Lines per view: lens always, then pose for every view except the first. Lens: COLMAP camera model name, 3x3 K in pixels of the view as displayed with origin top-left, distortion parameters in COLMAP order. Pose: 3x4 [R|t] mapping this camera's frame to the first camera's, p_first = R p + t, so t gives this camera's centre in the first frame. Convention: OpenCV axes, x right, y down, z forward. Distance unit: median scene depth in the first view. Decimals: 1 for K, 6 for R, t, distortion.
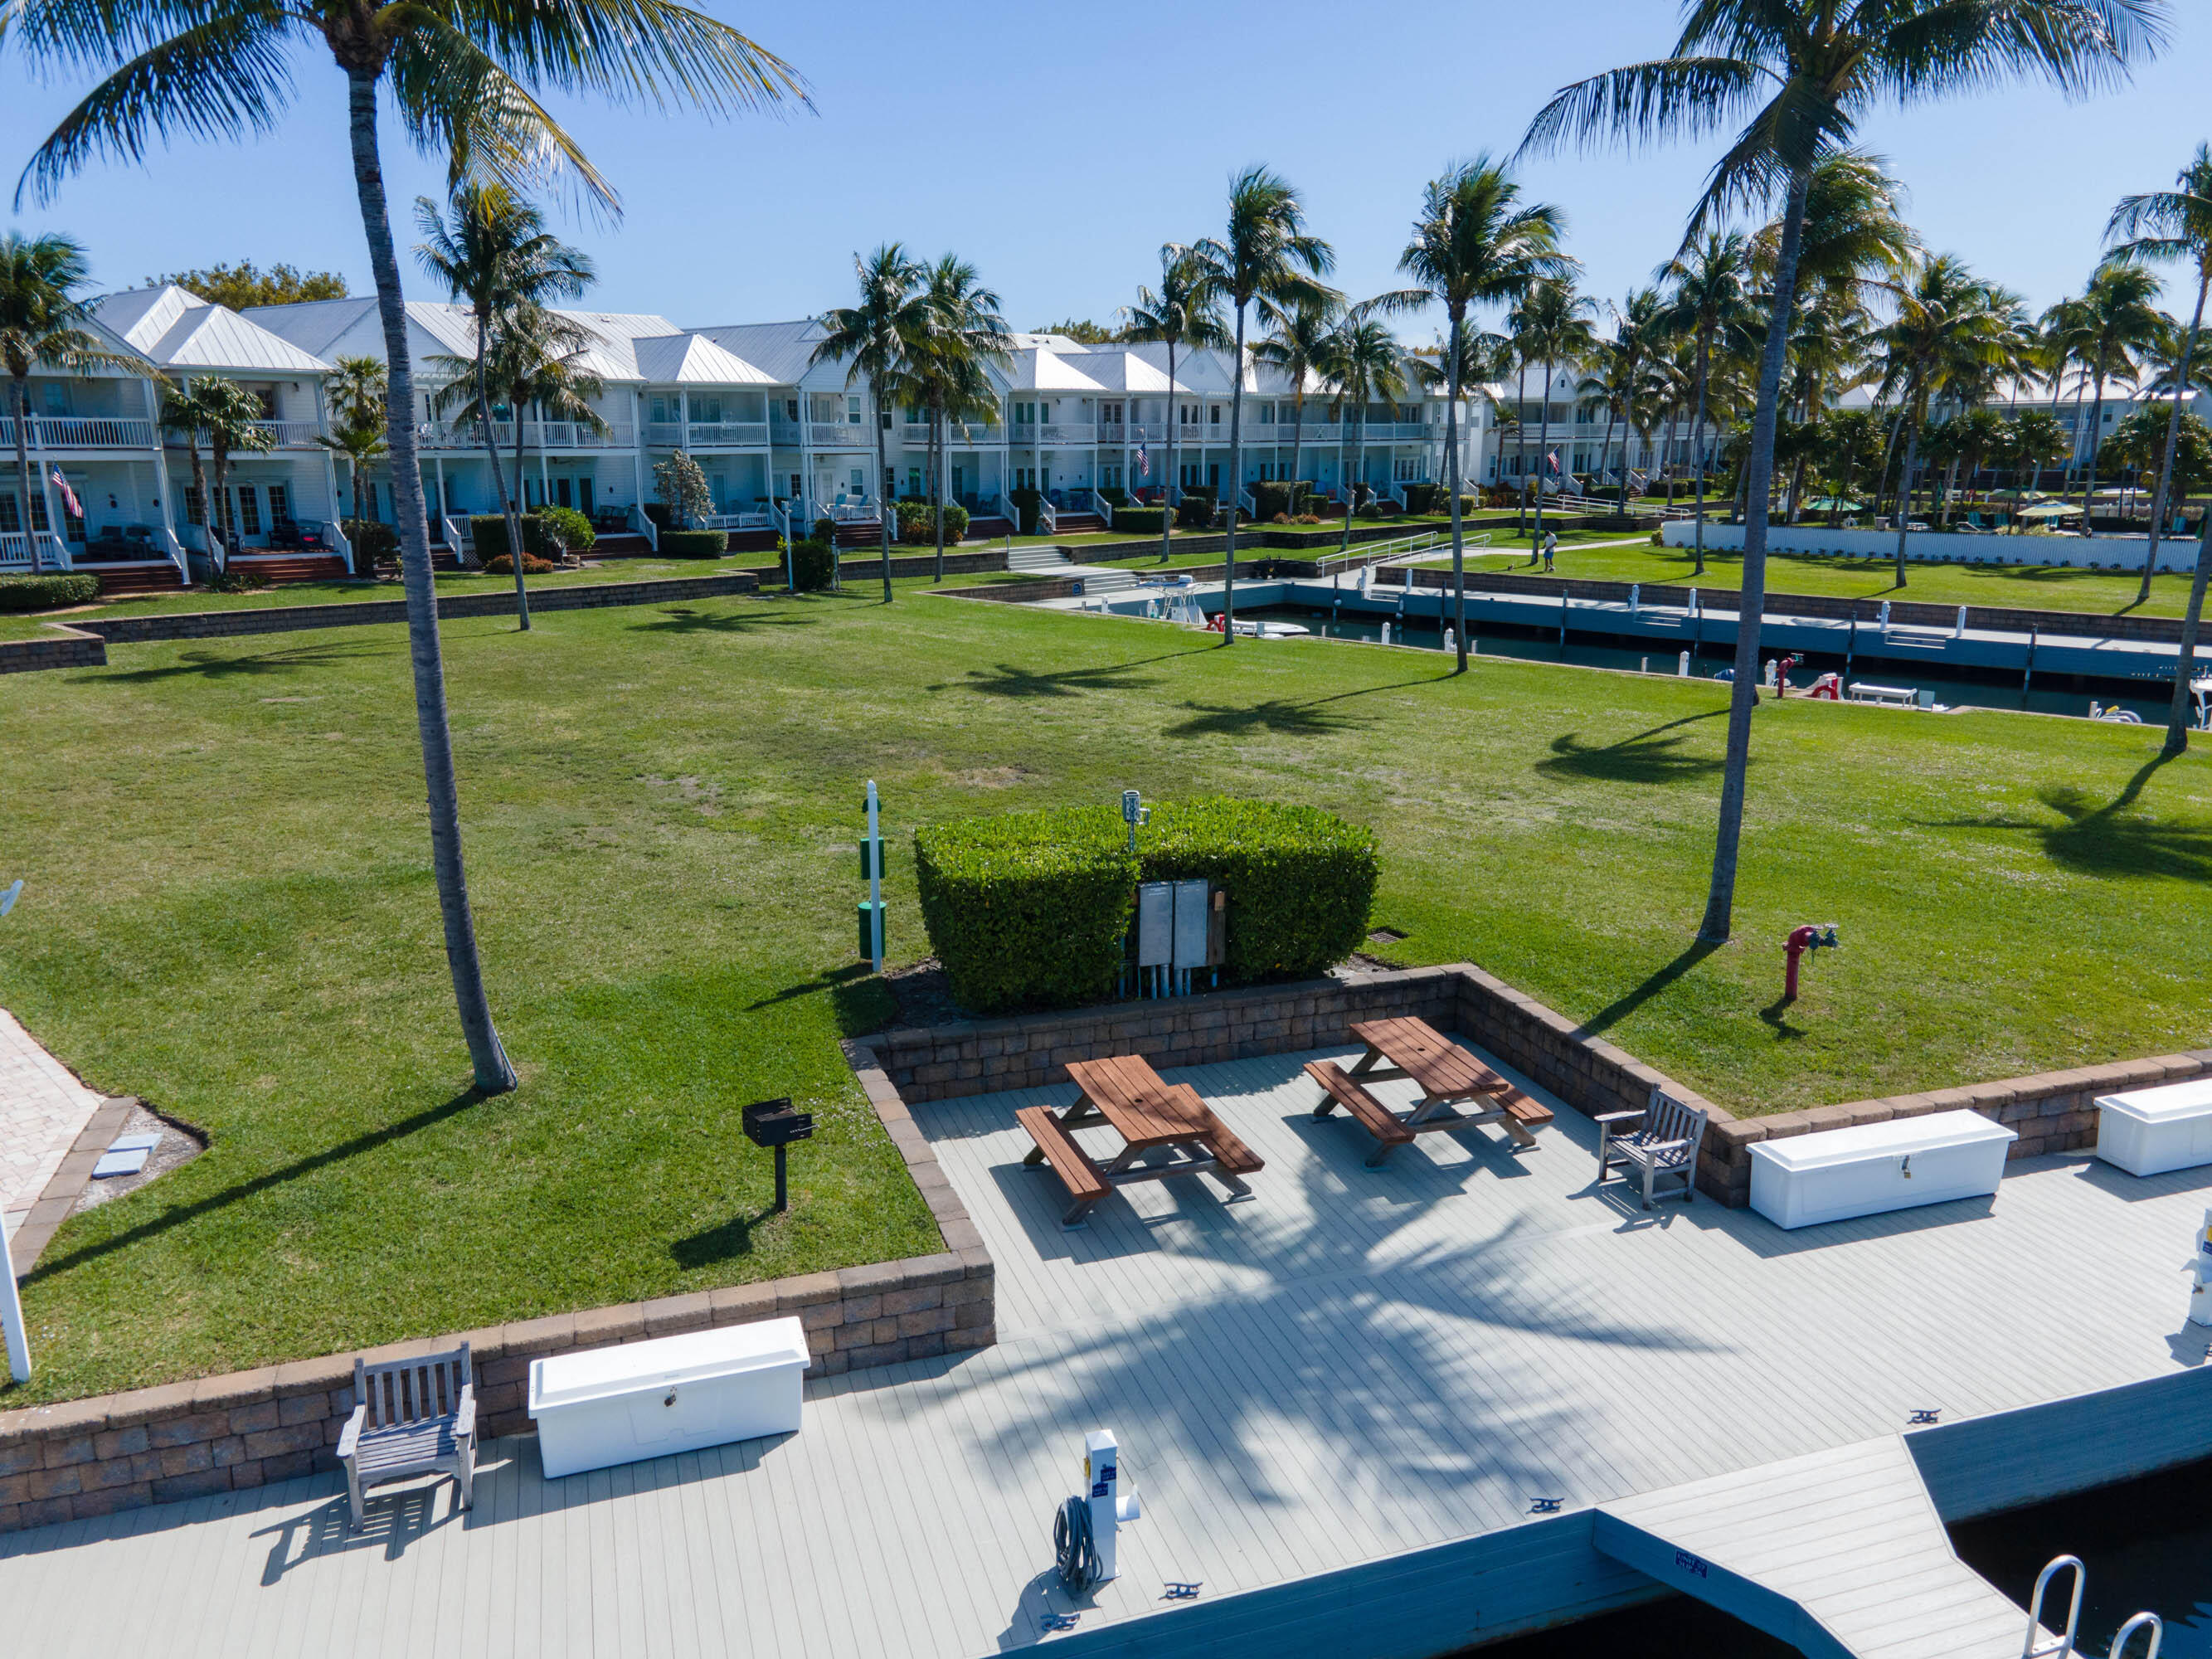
lens RADIAL K [[1671.8, 0, 1104.1], [0, 1671.8, 885.0], [0, 0, 1]] dist [0.048145, 0.002399]
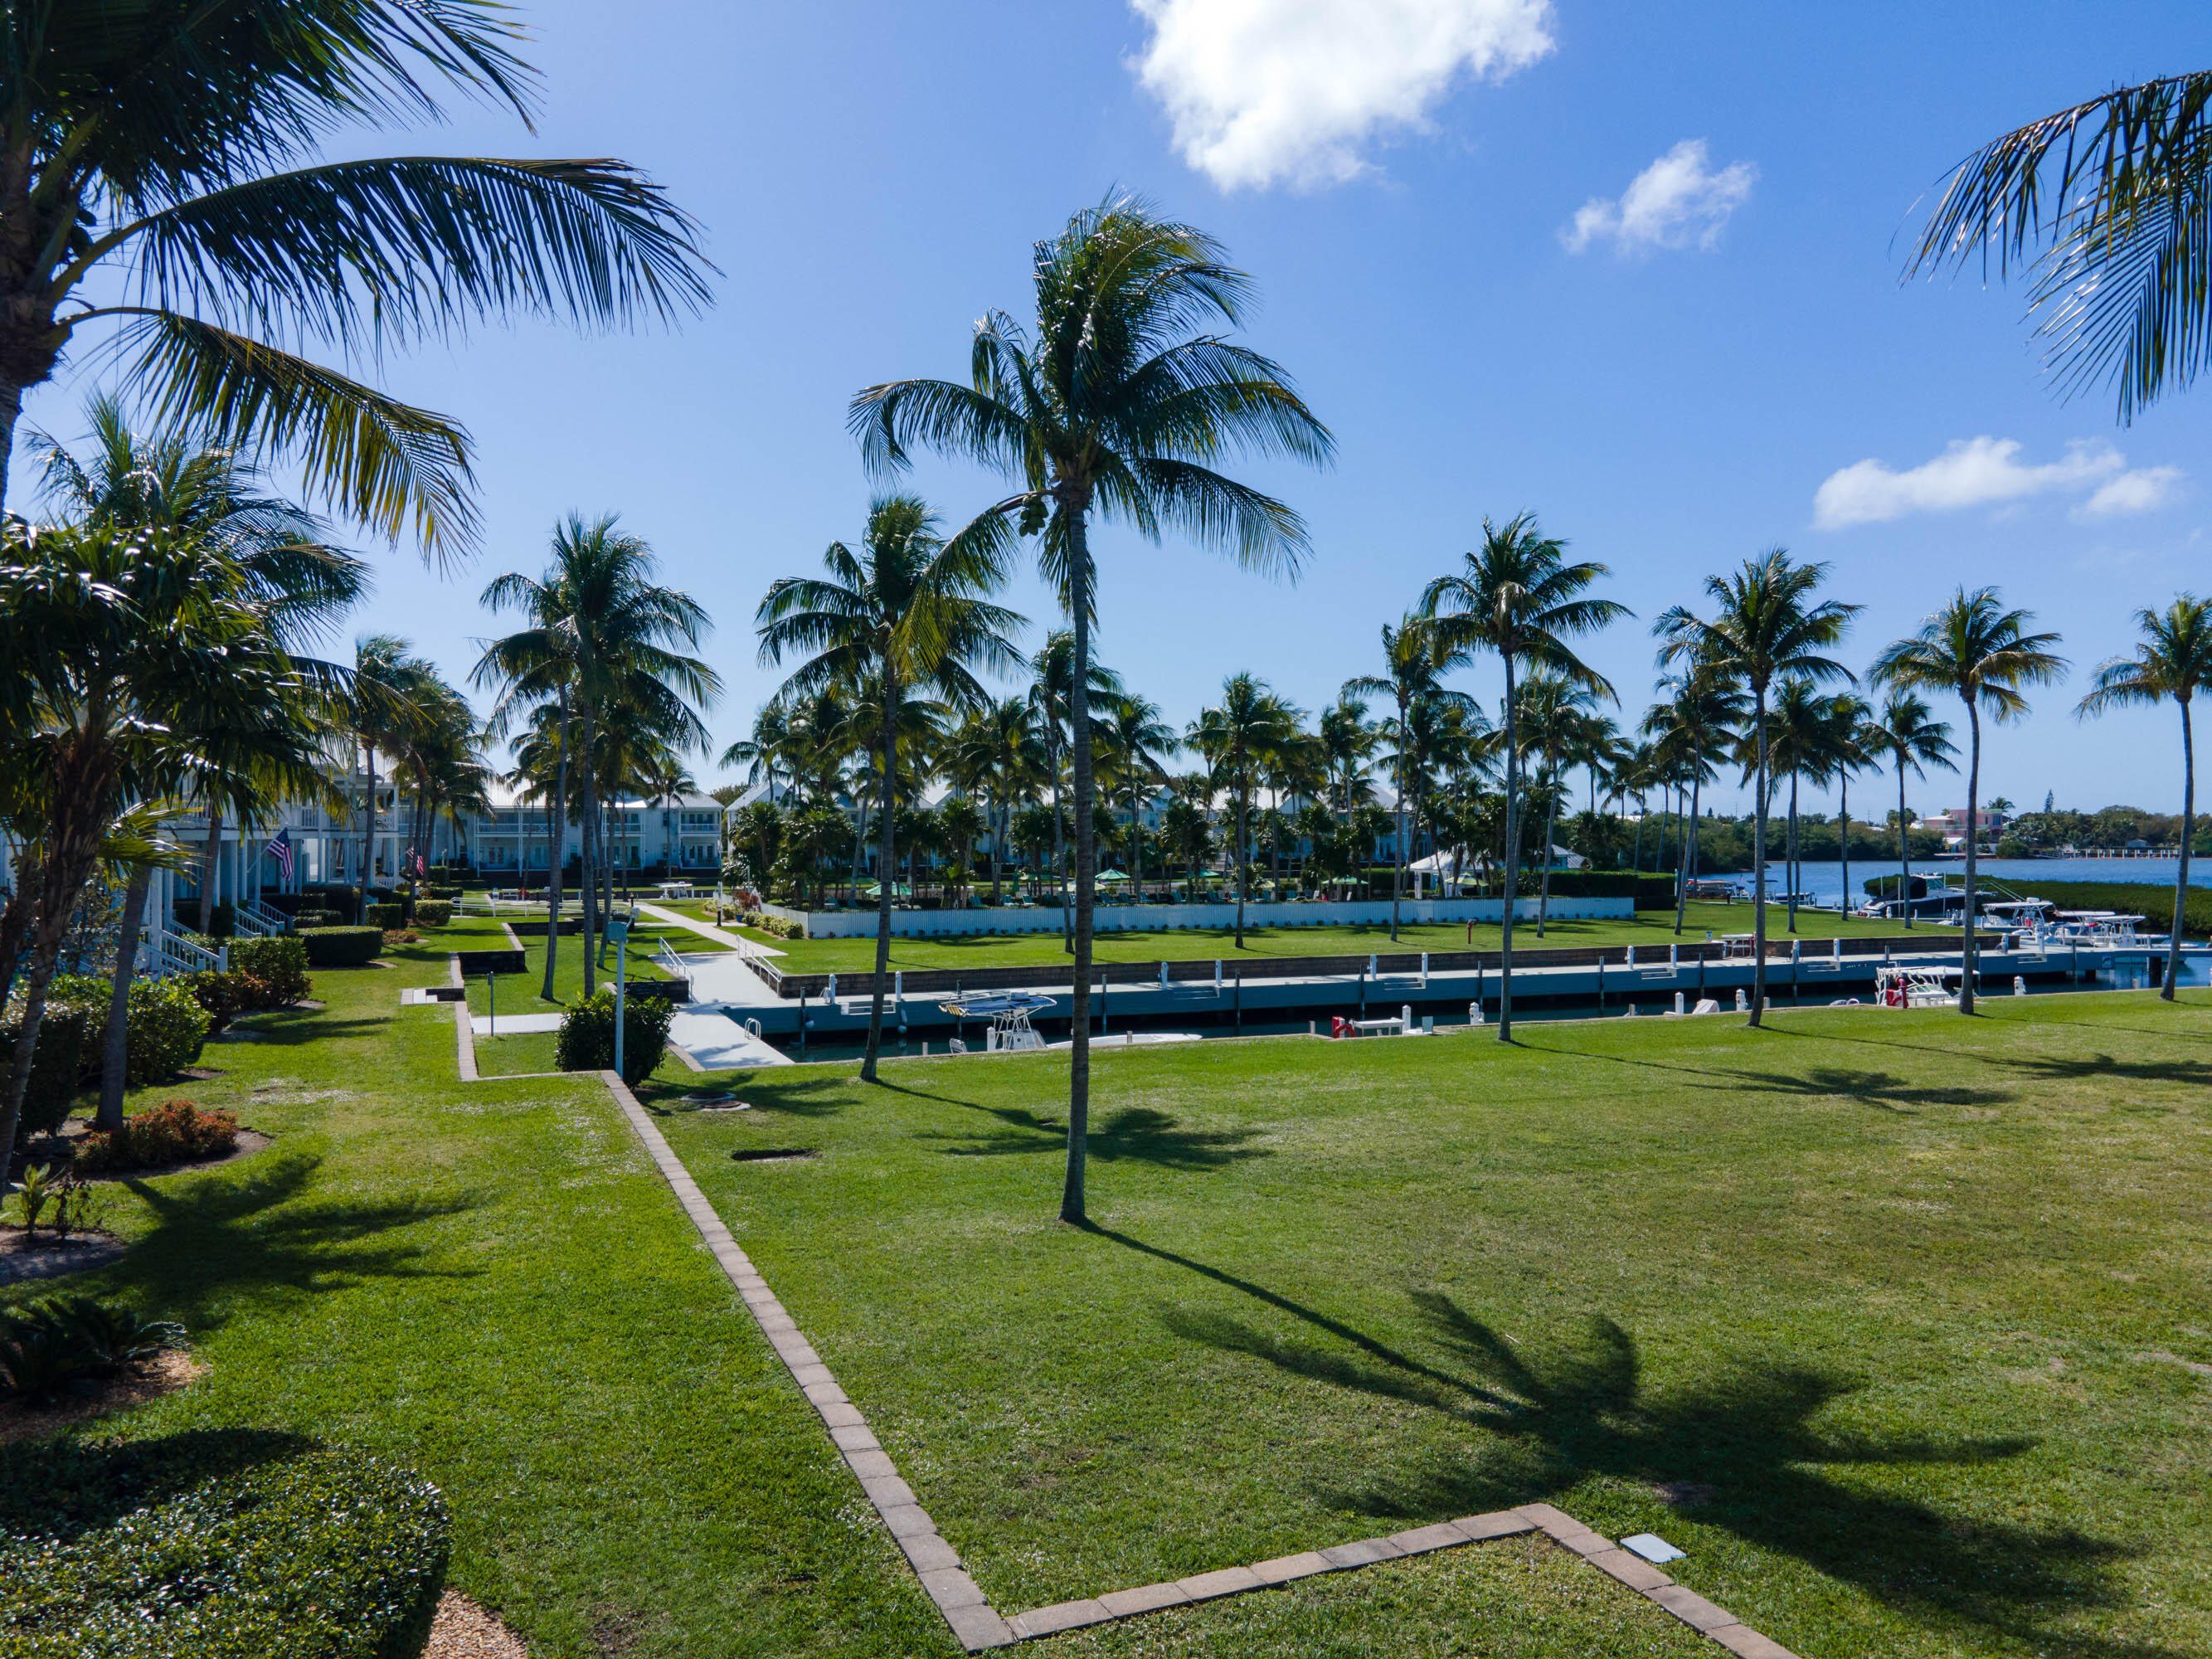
lens RADIAL K [[1671.8, 0, 1104.1], [0, 1671.8, 885.0], [0, 0, 1]] dist [0.048145, 0.002399]
pose [[0.345476, -0.029690, 0.937958, -0.772026], [0.240820, 0.968833, -0.058034, -0.207358], [-0.907002, 0.245928, 0.341859, 0.807749]]
